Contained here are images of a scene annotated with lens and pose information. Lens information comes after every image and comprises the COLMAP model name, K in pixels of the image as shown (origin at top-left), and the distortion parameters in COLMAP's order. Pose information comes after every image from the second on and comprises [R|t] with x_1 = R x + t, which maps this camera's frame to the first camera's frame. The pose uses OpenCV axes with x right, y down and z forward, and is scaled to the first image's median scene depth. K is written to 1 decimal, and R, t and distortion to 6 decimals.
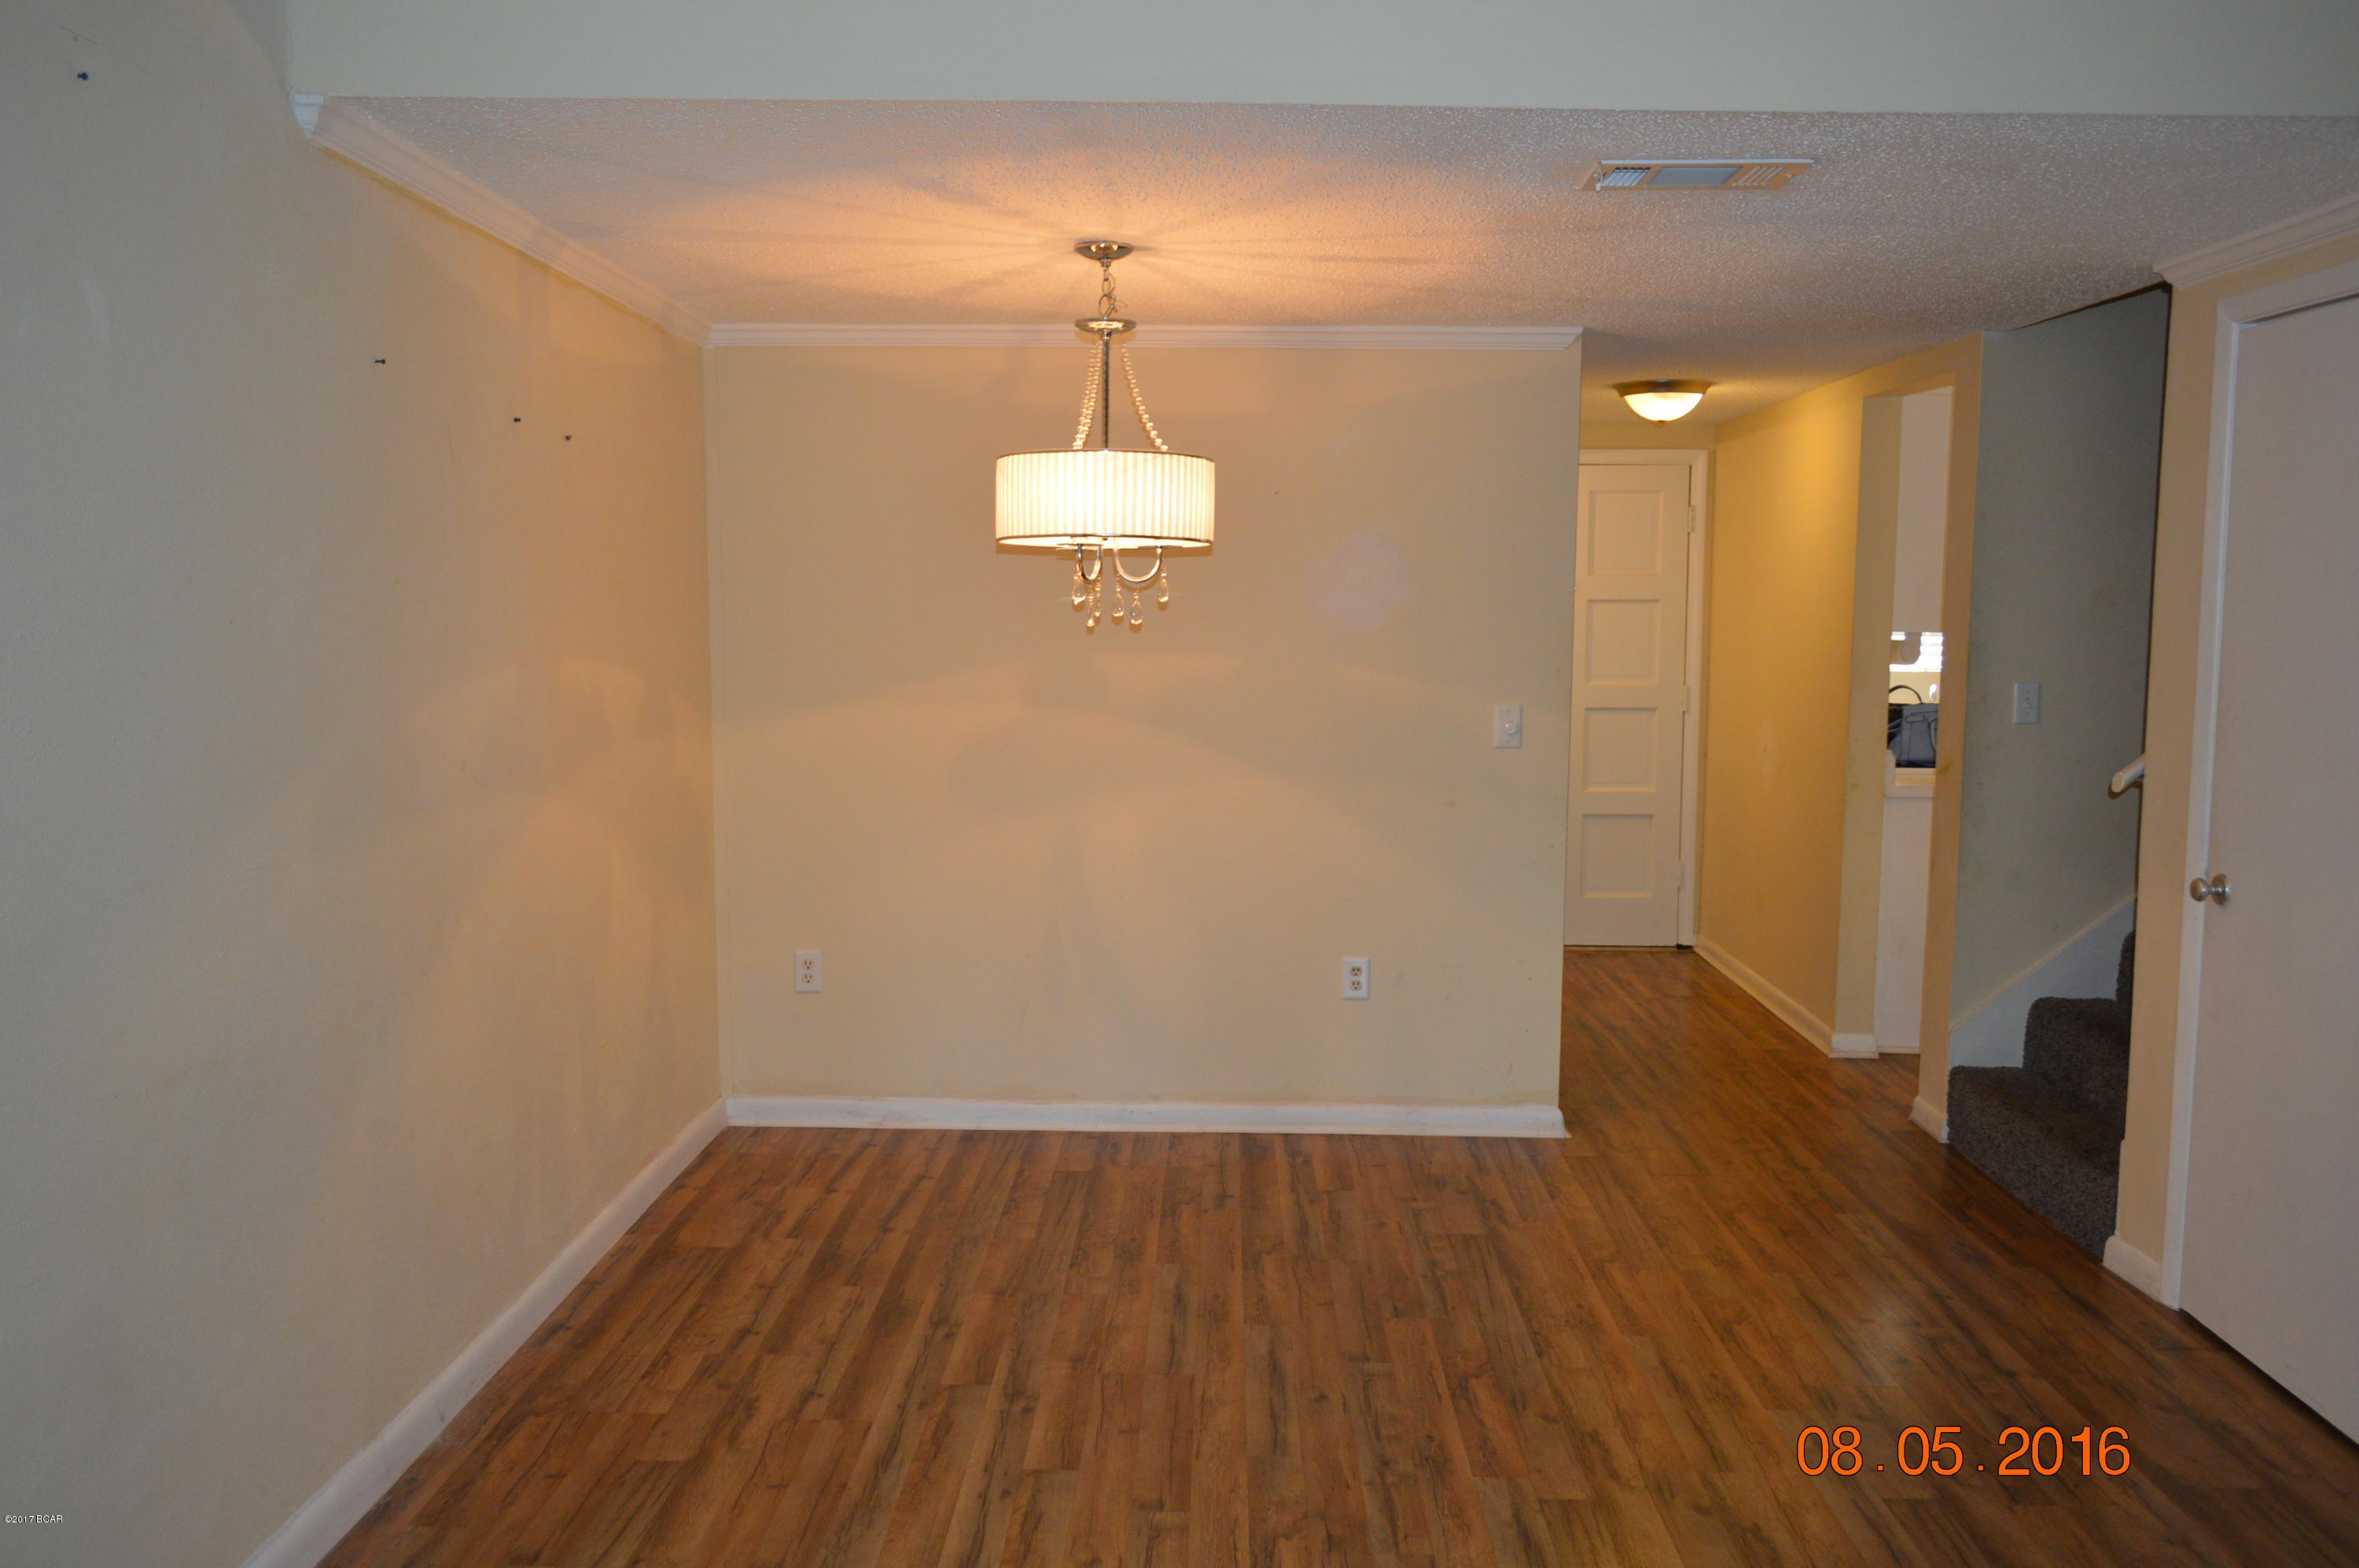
lens RADIAL K [[1865.3, 0, 1176.7], [0, 1865.3, 798.5], [0, 0, 1]] dist [-0.005380, 0.000012]
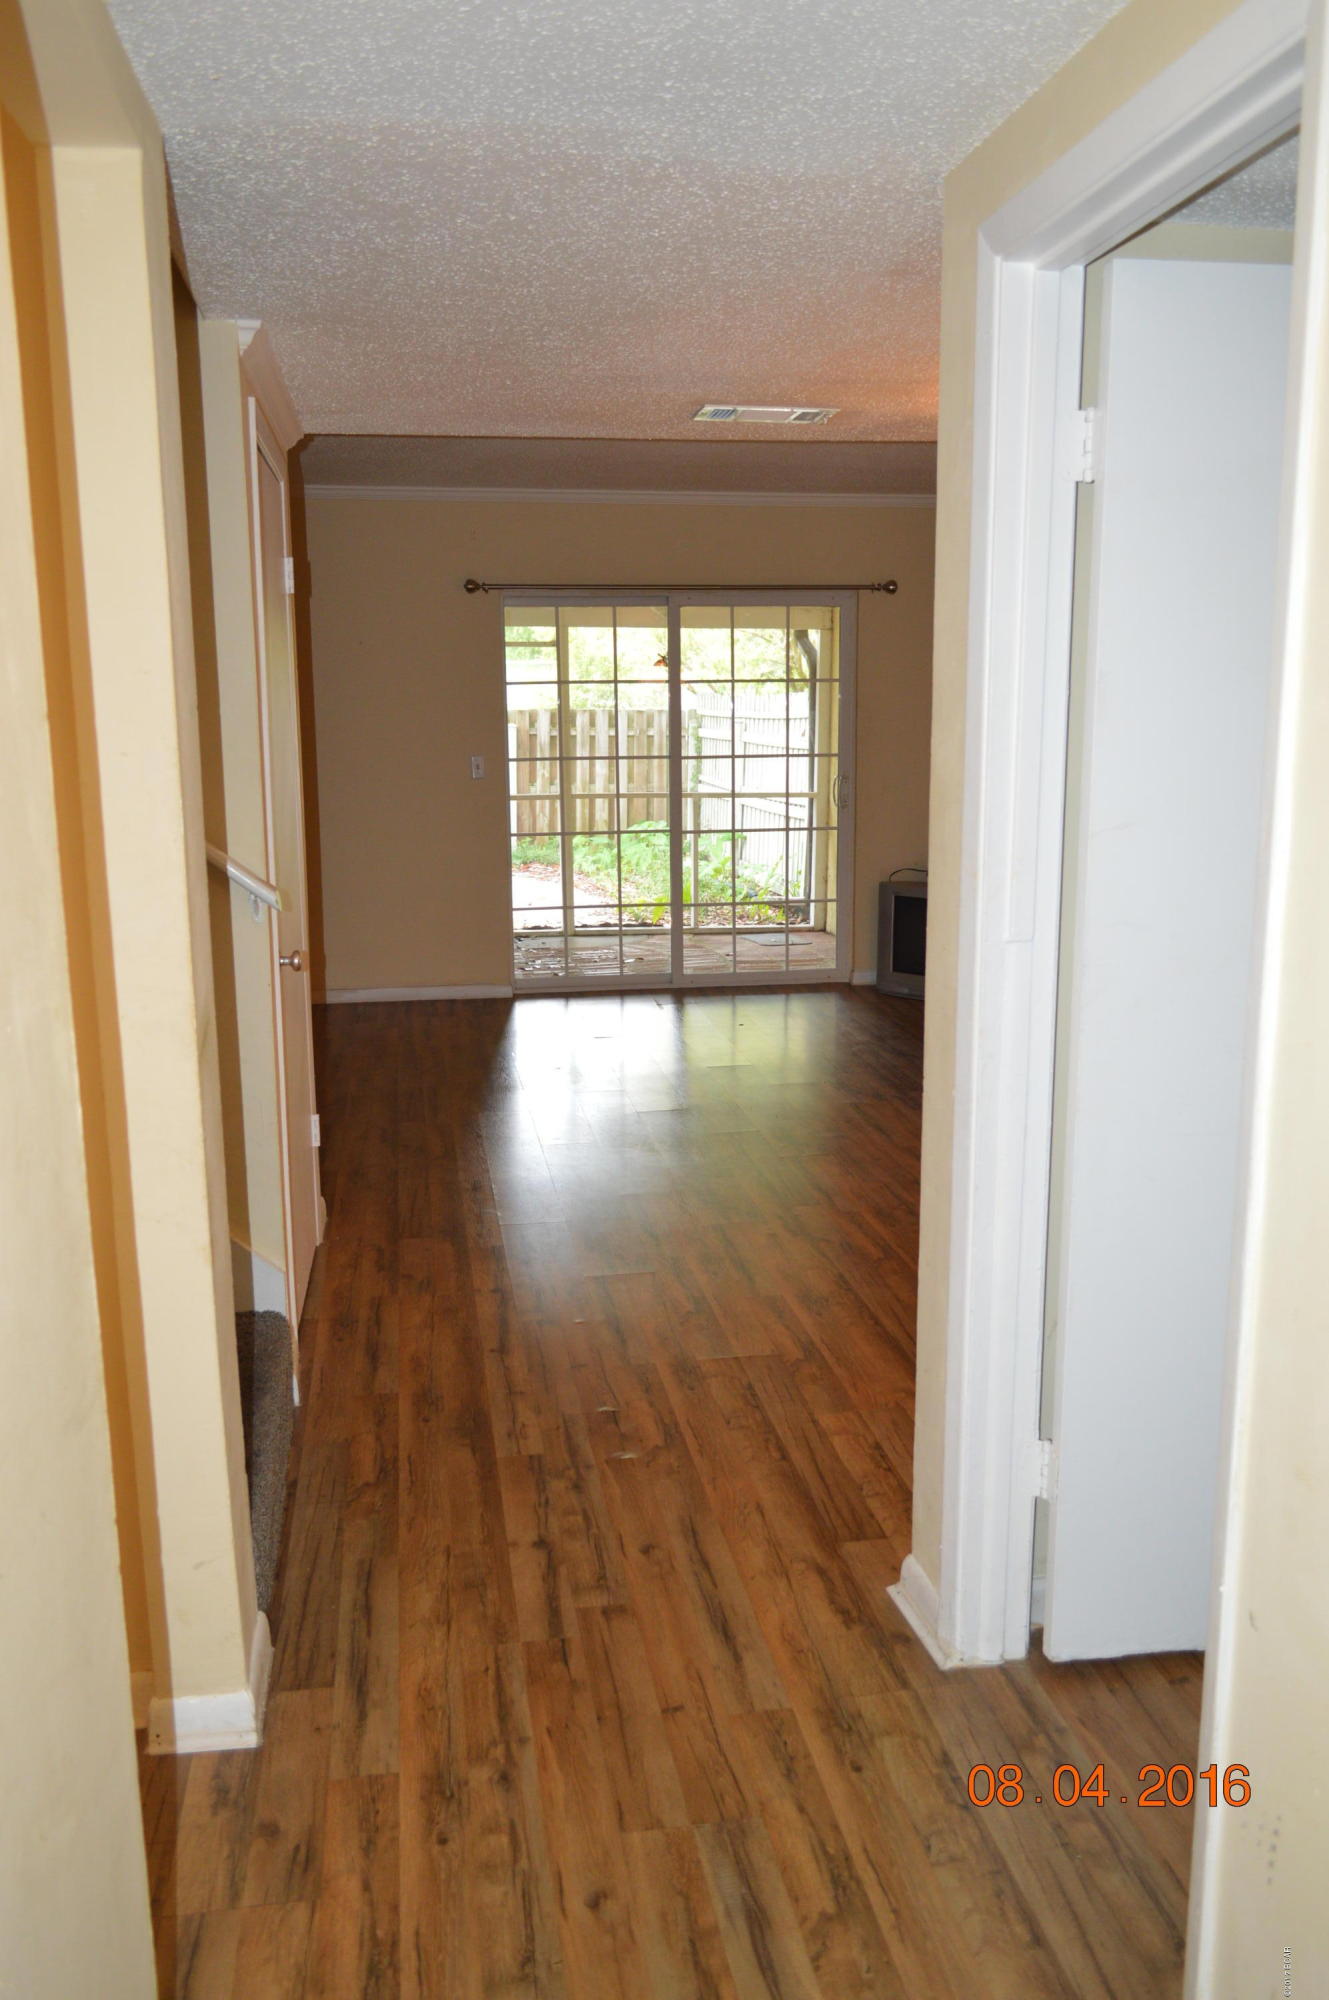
lens RADIAL K [[1581.4, 0, 664.5], [0, 1581.4, 1000.0], [0, 0, 1]] dist [-0.005380, 0.000012]
pose [[-0.982879, 0.036333, -0.180636, 0.421717], [-0.018498, 0.955956, 0.292928, -0.176386], [0.183323, 0.291254, -0.938916, 1.616914]]
